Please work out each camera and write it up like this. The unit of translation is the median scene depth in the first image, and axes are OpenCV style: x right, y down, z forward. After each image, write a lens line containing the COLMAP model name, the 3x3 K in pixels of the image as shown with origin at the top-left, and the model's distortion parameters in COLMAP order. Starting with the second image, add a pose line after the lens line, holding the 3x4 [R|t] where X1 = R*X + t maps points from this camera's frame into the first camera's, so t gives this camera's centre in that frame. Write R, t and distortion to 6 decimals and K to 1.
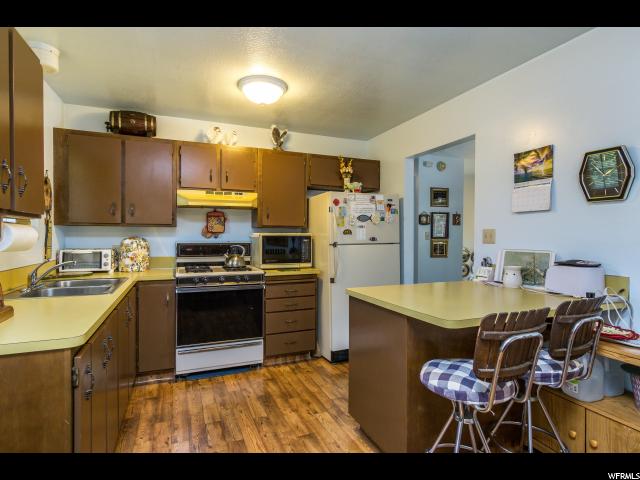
lens RADIAL K [[338.9, 0, 315.1], [0, 338.9, 240.0], [0, 0, 1]] dist [-0.000145, -0.000416]
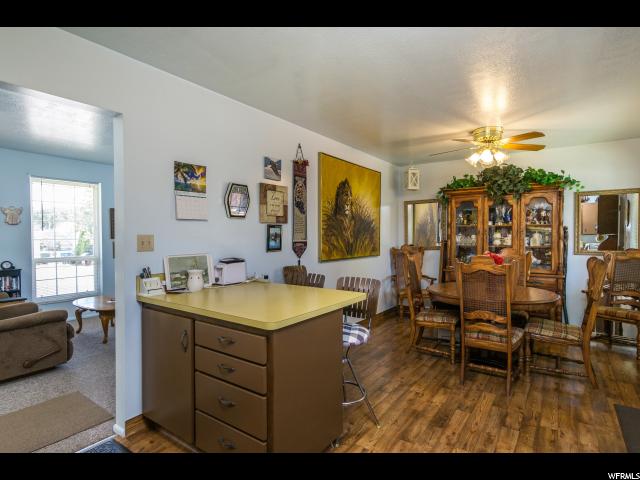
lens RADIAL K [[346.6, 0, 311.3], [0, 346.6, 241.3], [0, 0, 1]] dist [-0.000983, 0.000295]
pose [[-0.520946, -0.010727, 0.853522, -0.373467], [0.019661, 0.999505, 0.024562, -0.022655], [-0.853363, 0.029576, -0.520477, 0.873699]]
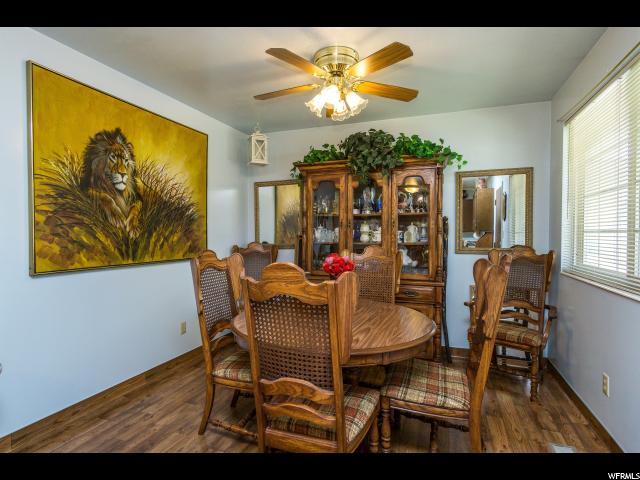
lens RADIAL K [[338.9, 0, 315.1], [0, 338.9, 240.0], [0, 0, 1]] dist [-0.000145, -0.000416]
pose [[-0.723239, -0.009959, 0.690526, -0.151485], [0.015554, 0.999407, 0.030705, 0.004674], [-0.690422, 0.032948, -0.722656, 0.317989]]
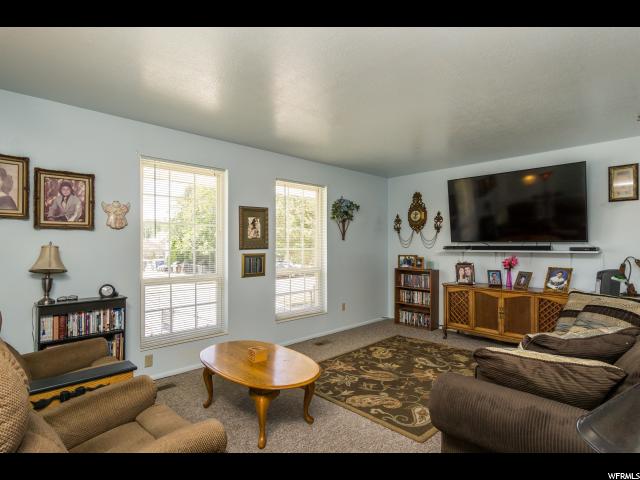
lens RADIAL K [[338.9, 0, 315.1], [0, 338.9, 240.0], [0, 0, 1]] dist [-0.000145, -0.000416]
pose [[-0.357018, 0.015977, 0.933961, 0.420173], [0.019919, 0.999757, -0.009488, -0.028098], [-0.933885, 0.015216, -0.357250, 1.002122]]
